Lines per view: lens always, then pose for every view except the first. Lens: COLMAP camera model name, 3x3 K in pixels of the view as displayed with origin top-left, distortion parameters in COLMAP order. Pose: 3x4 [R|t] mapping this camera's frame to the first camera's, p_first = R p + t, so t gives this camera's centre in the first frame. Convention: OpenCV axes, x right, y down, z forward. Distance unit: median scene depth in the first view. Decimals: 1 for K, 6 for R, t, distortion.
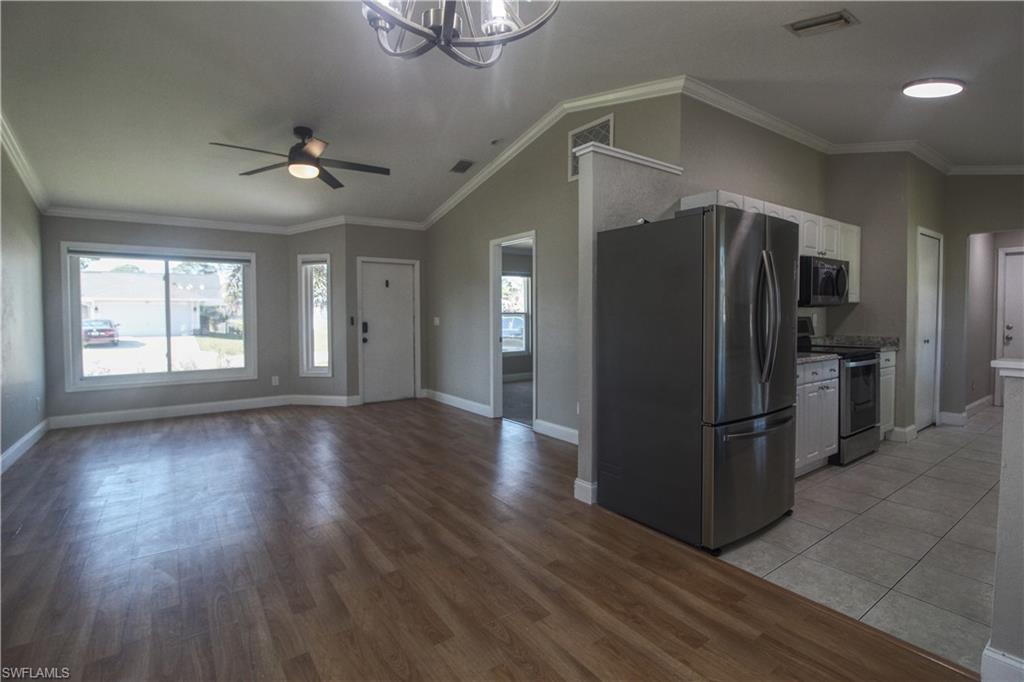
lens RADIAL K [[481.1, 0, 514.8], [0, 481.1, 330.5], [0, 0, 1]] dist [-0.013533, -0.002141]
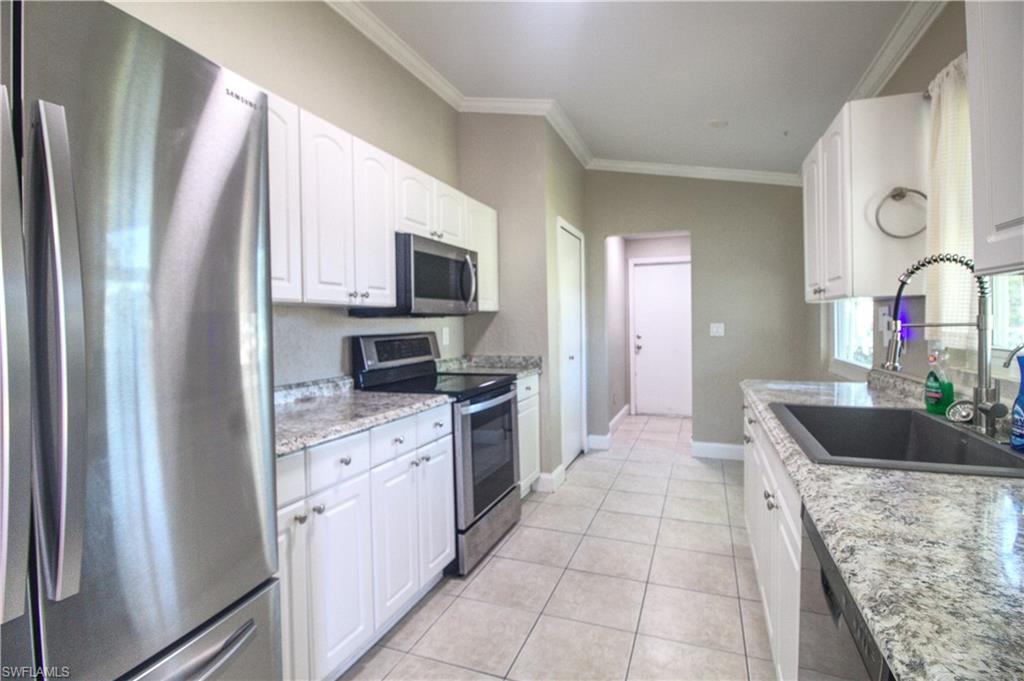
lens RADIAL K [[481.1, 0, 519.3], [0, 481.1, 331.5], [0, 0, 1]] dist [-0.013533, -0.002141]
pose [[0.833878, -0.021079, 0.551547, 0.355810], [0.033308, 0.999371, -0.012165, -0.017281], [-0.550944, 0.028515, 0.834055, 0.377912]]
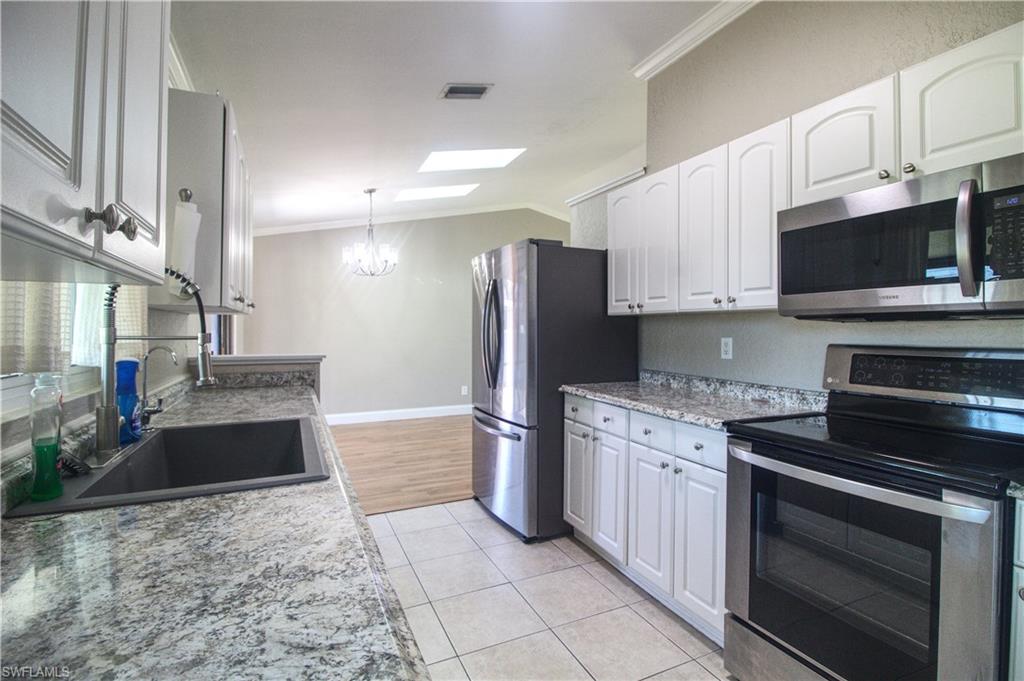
lens RADIAL K [[481.1, 0, 519.3], [0, 481.1, 332.6], [0, 0, 1]] dist [-0.013533, -0.002141]
pose [[-0.173985, 0.011783, -0.984678, 0.992375], [-0.038495, 0.999083, 0.018757, -0.033650], [0.983996, 0.041168, -0.173372, 0.744504]]
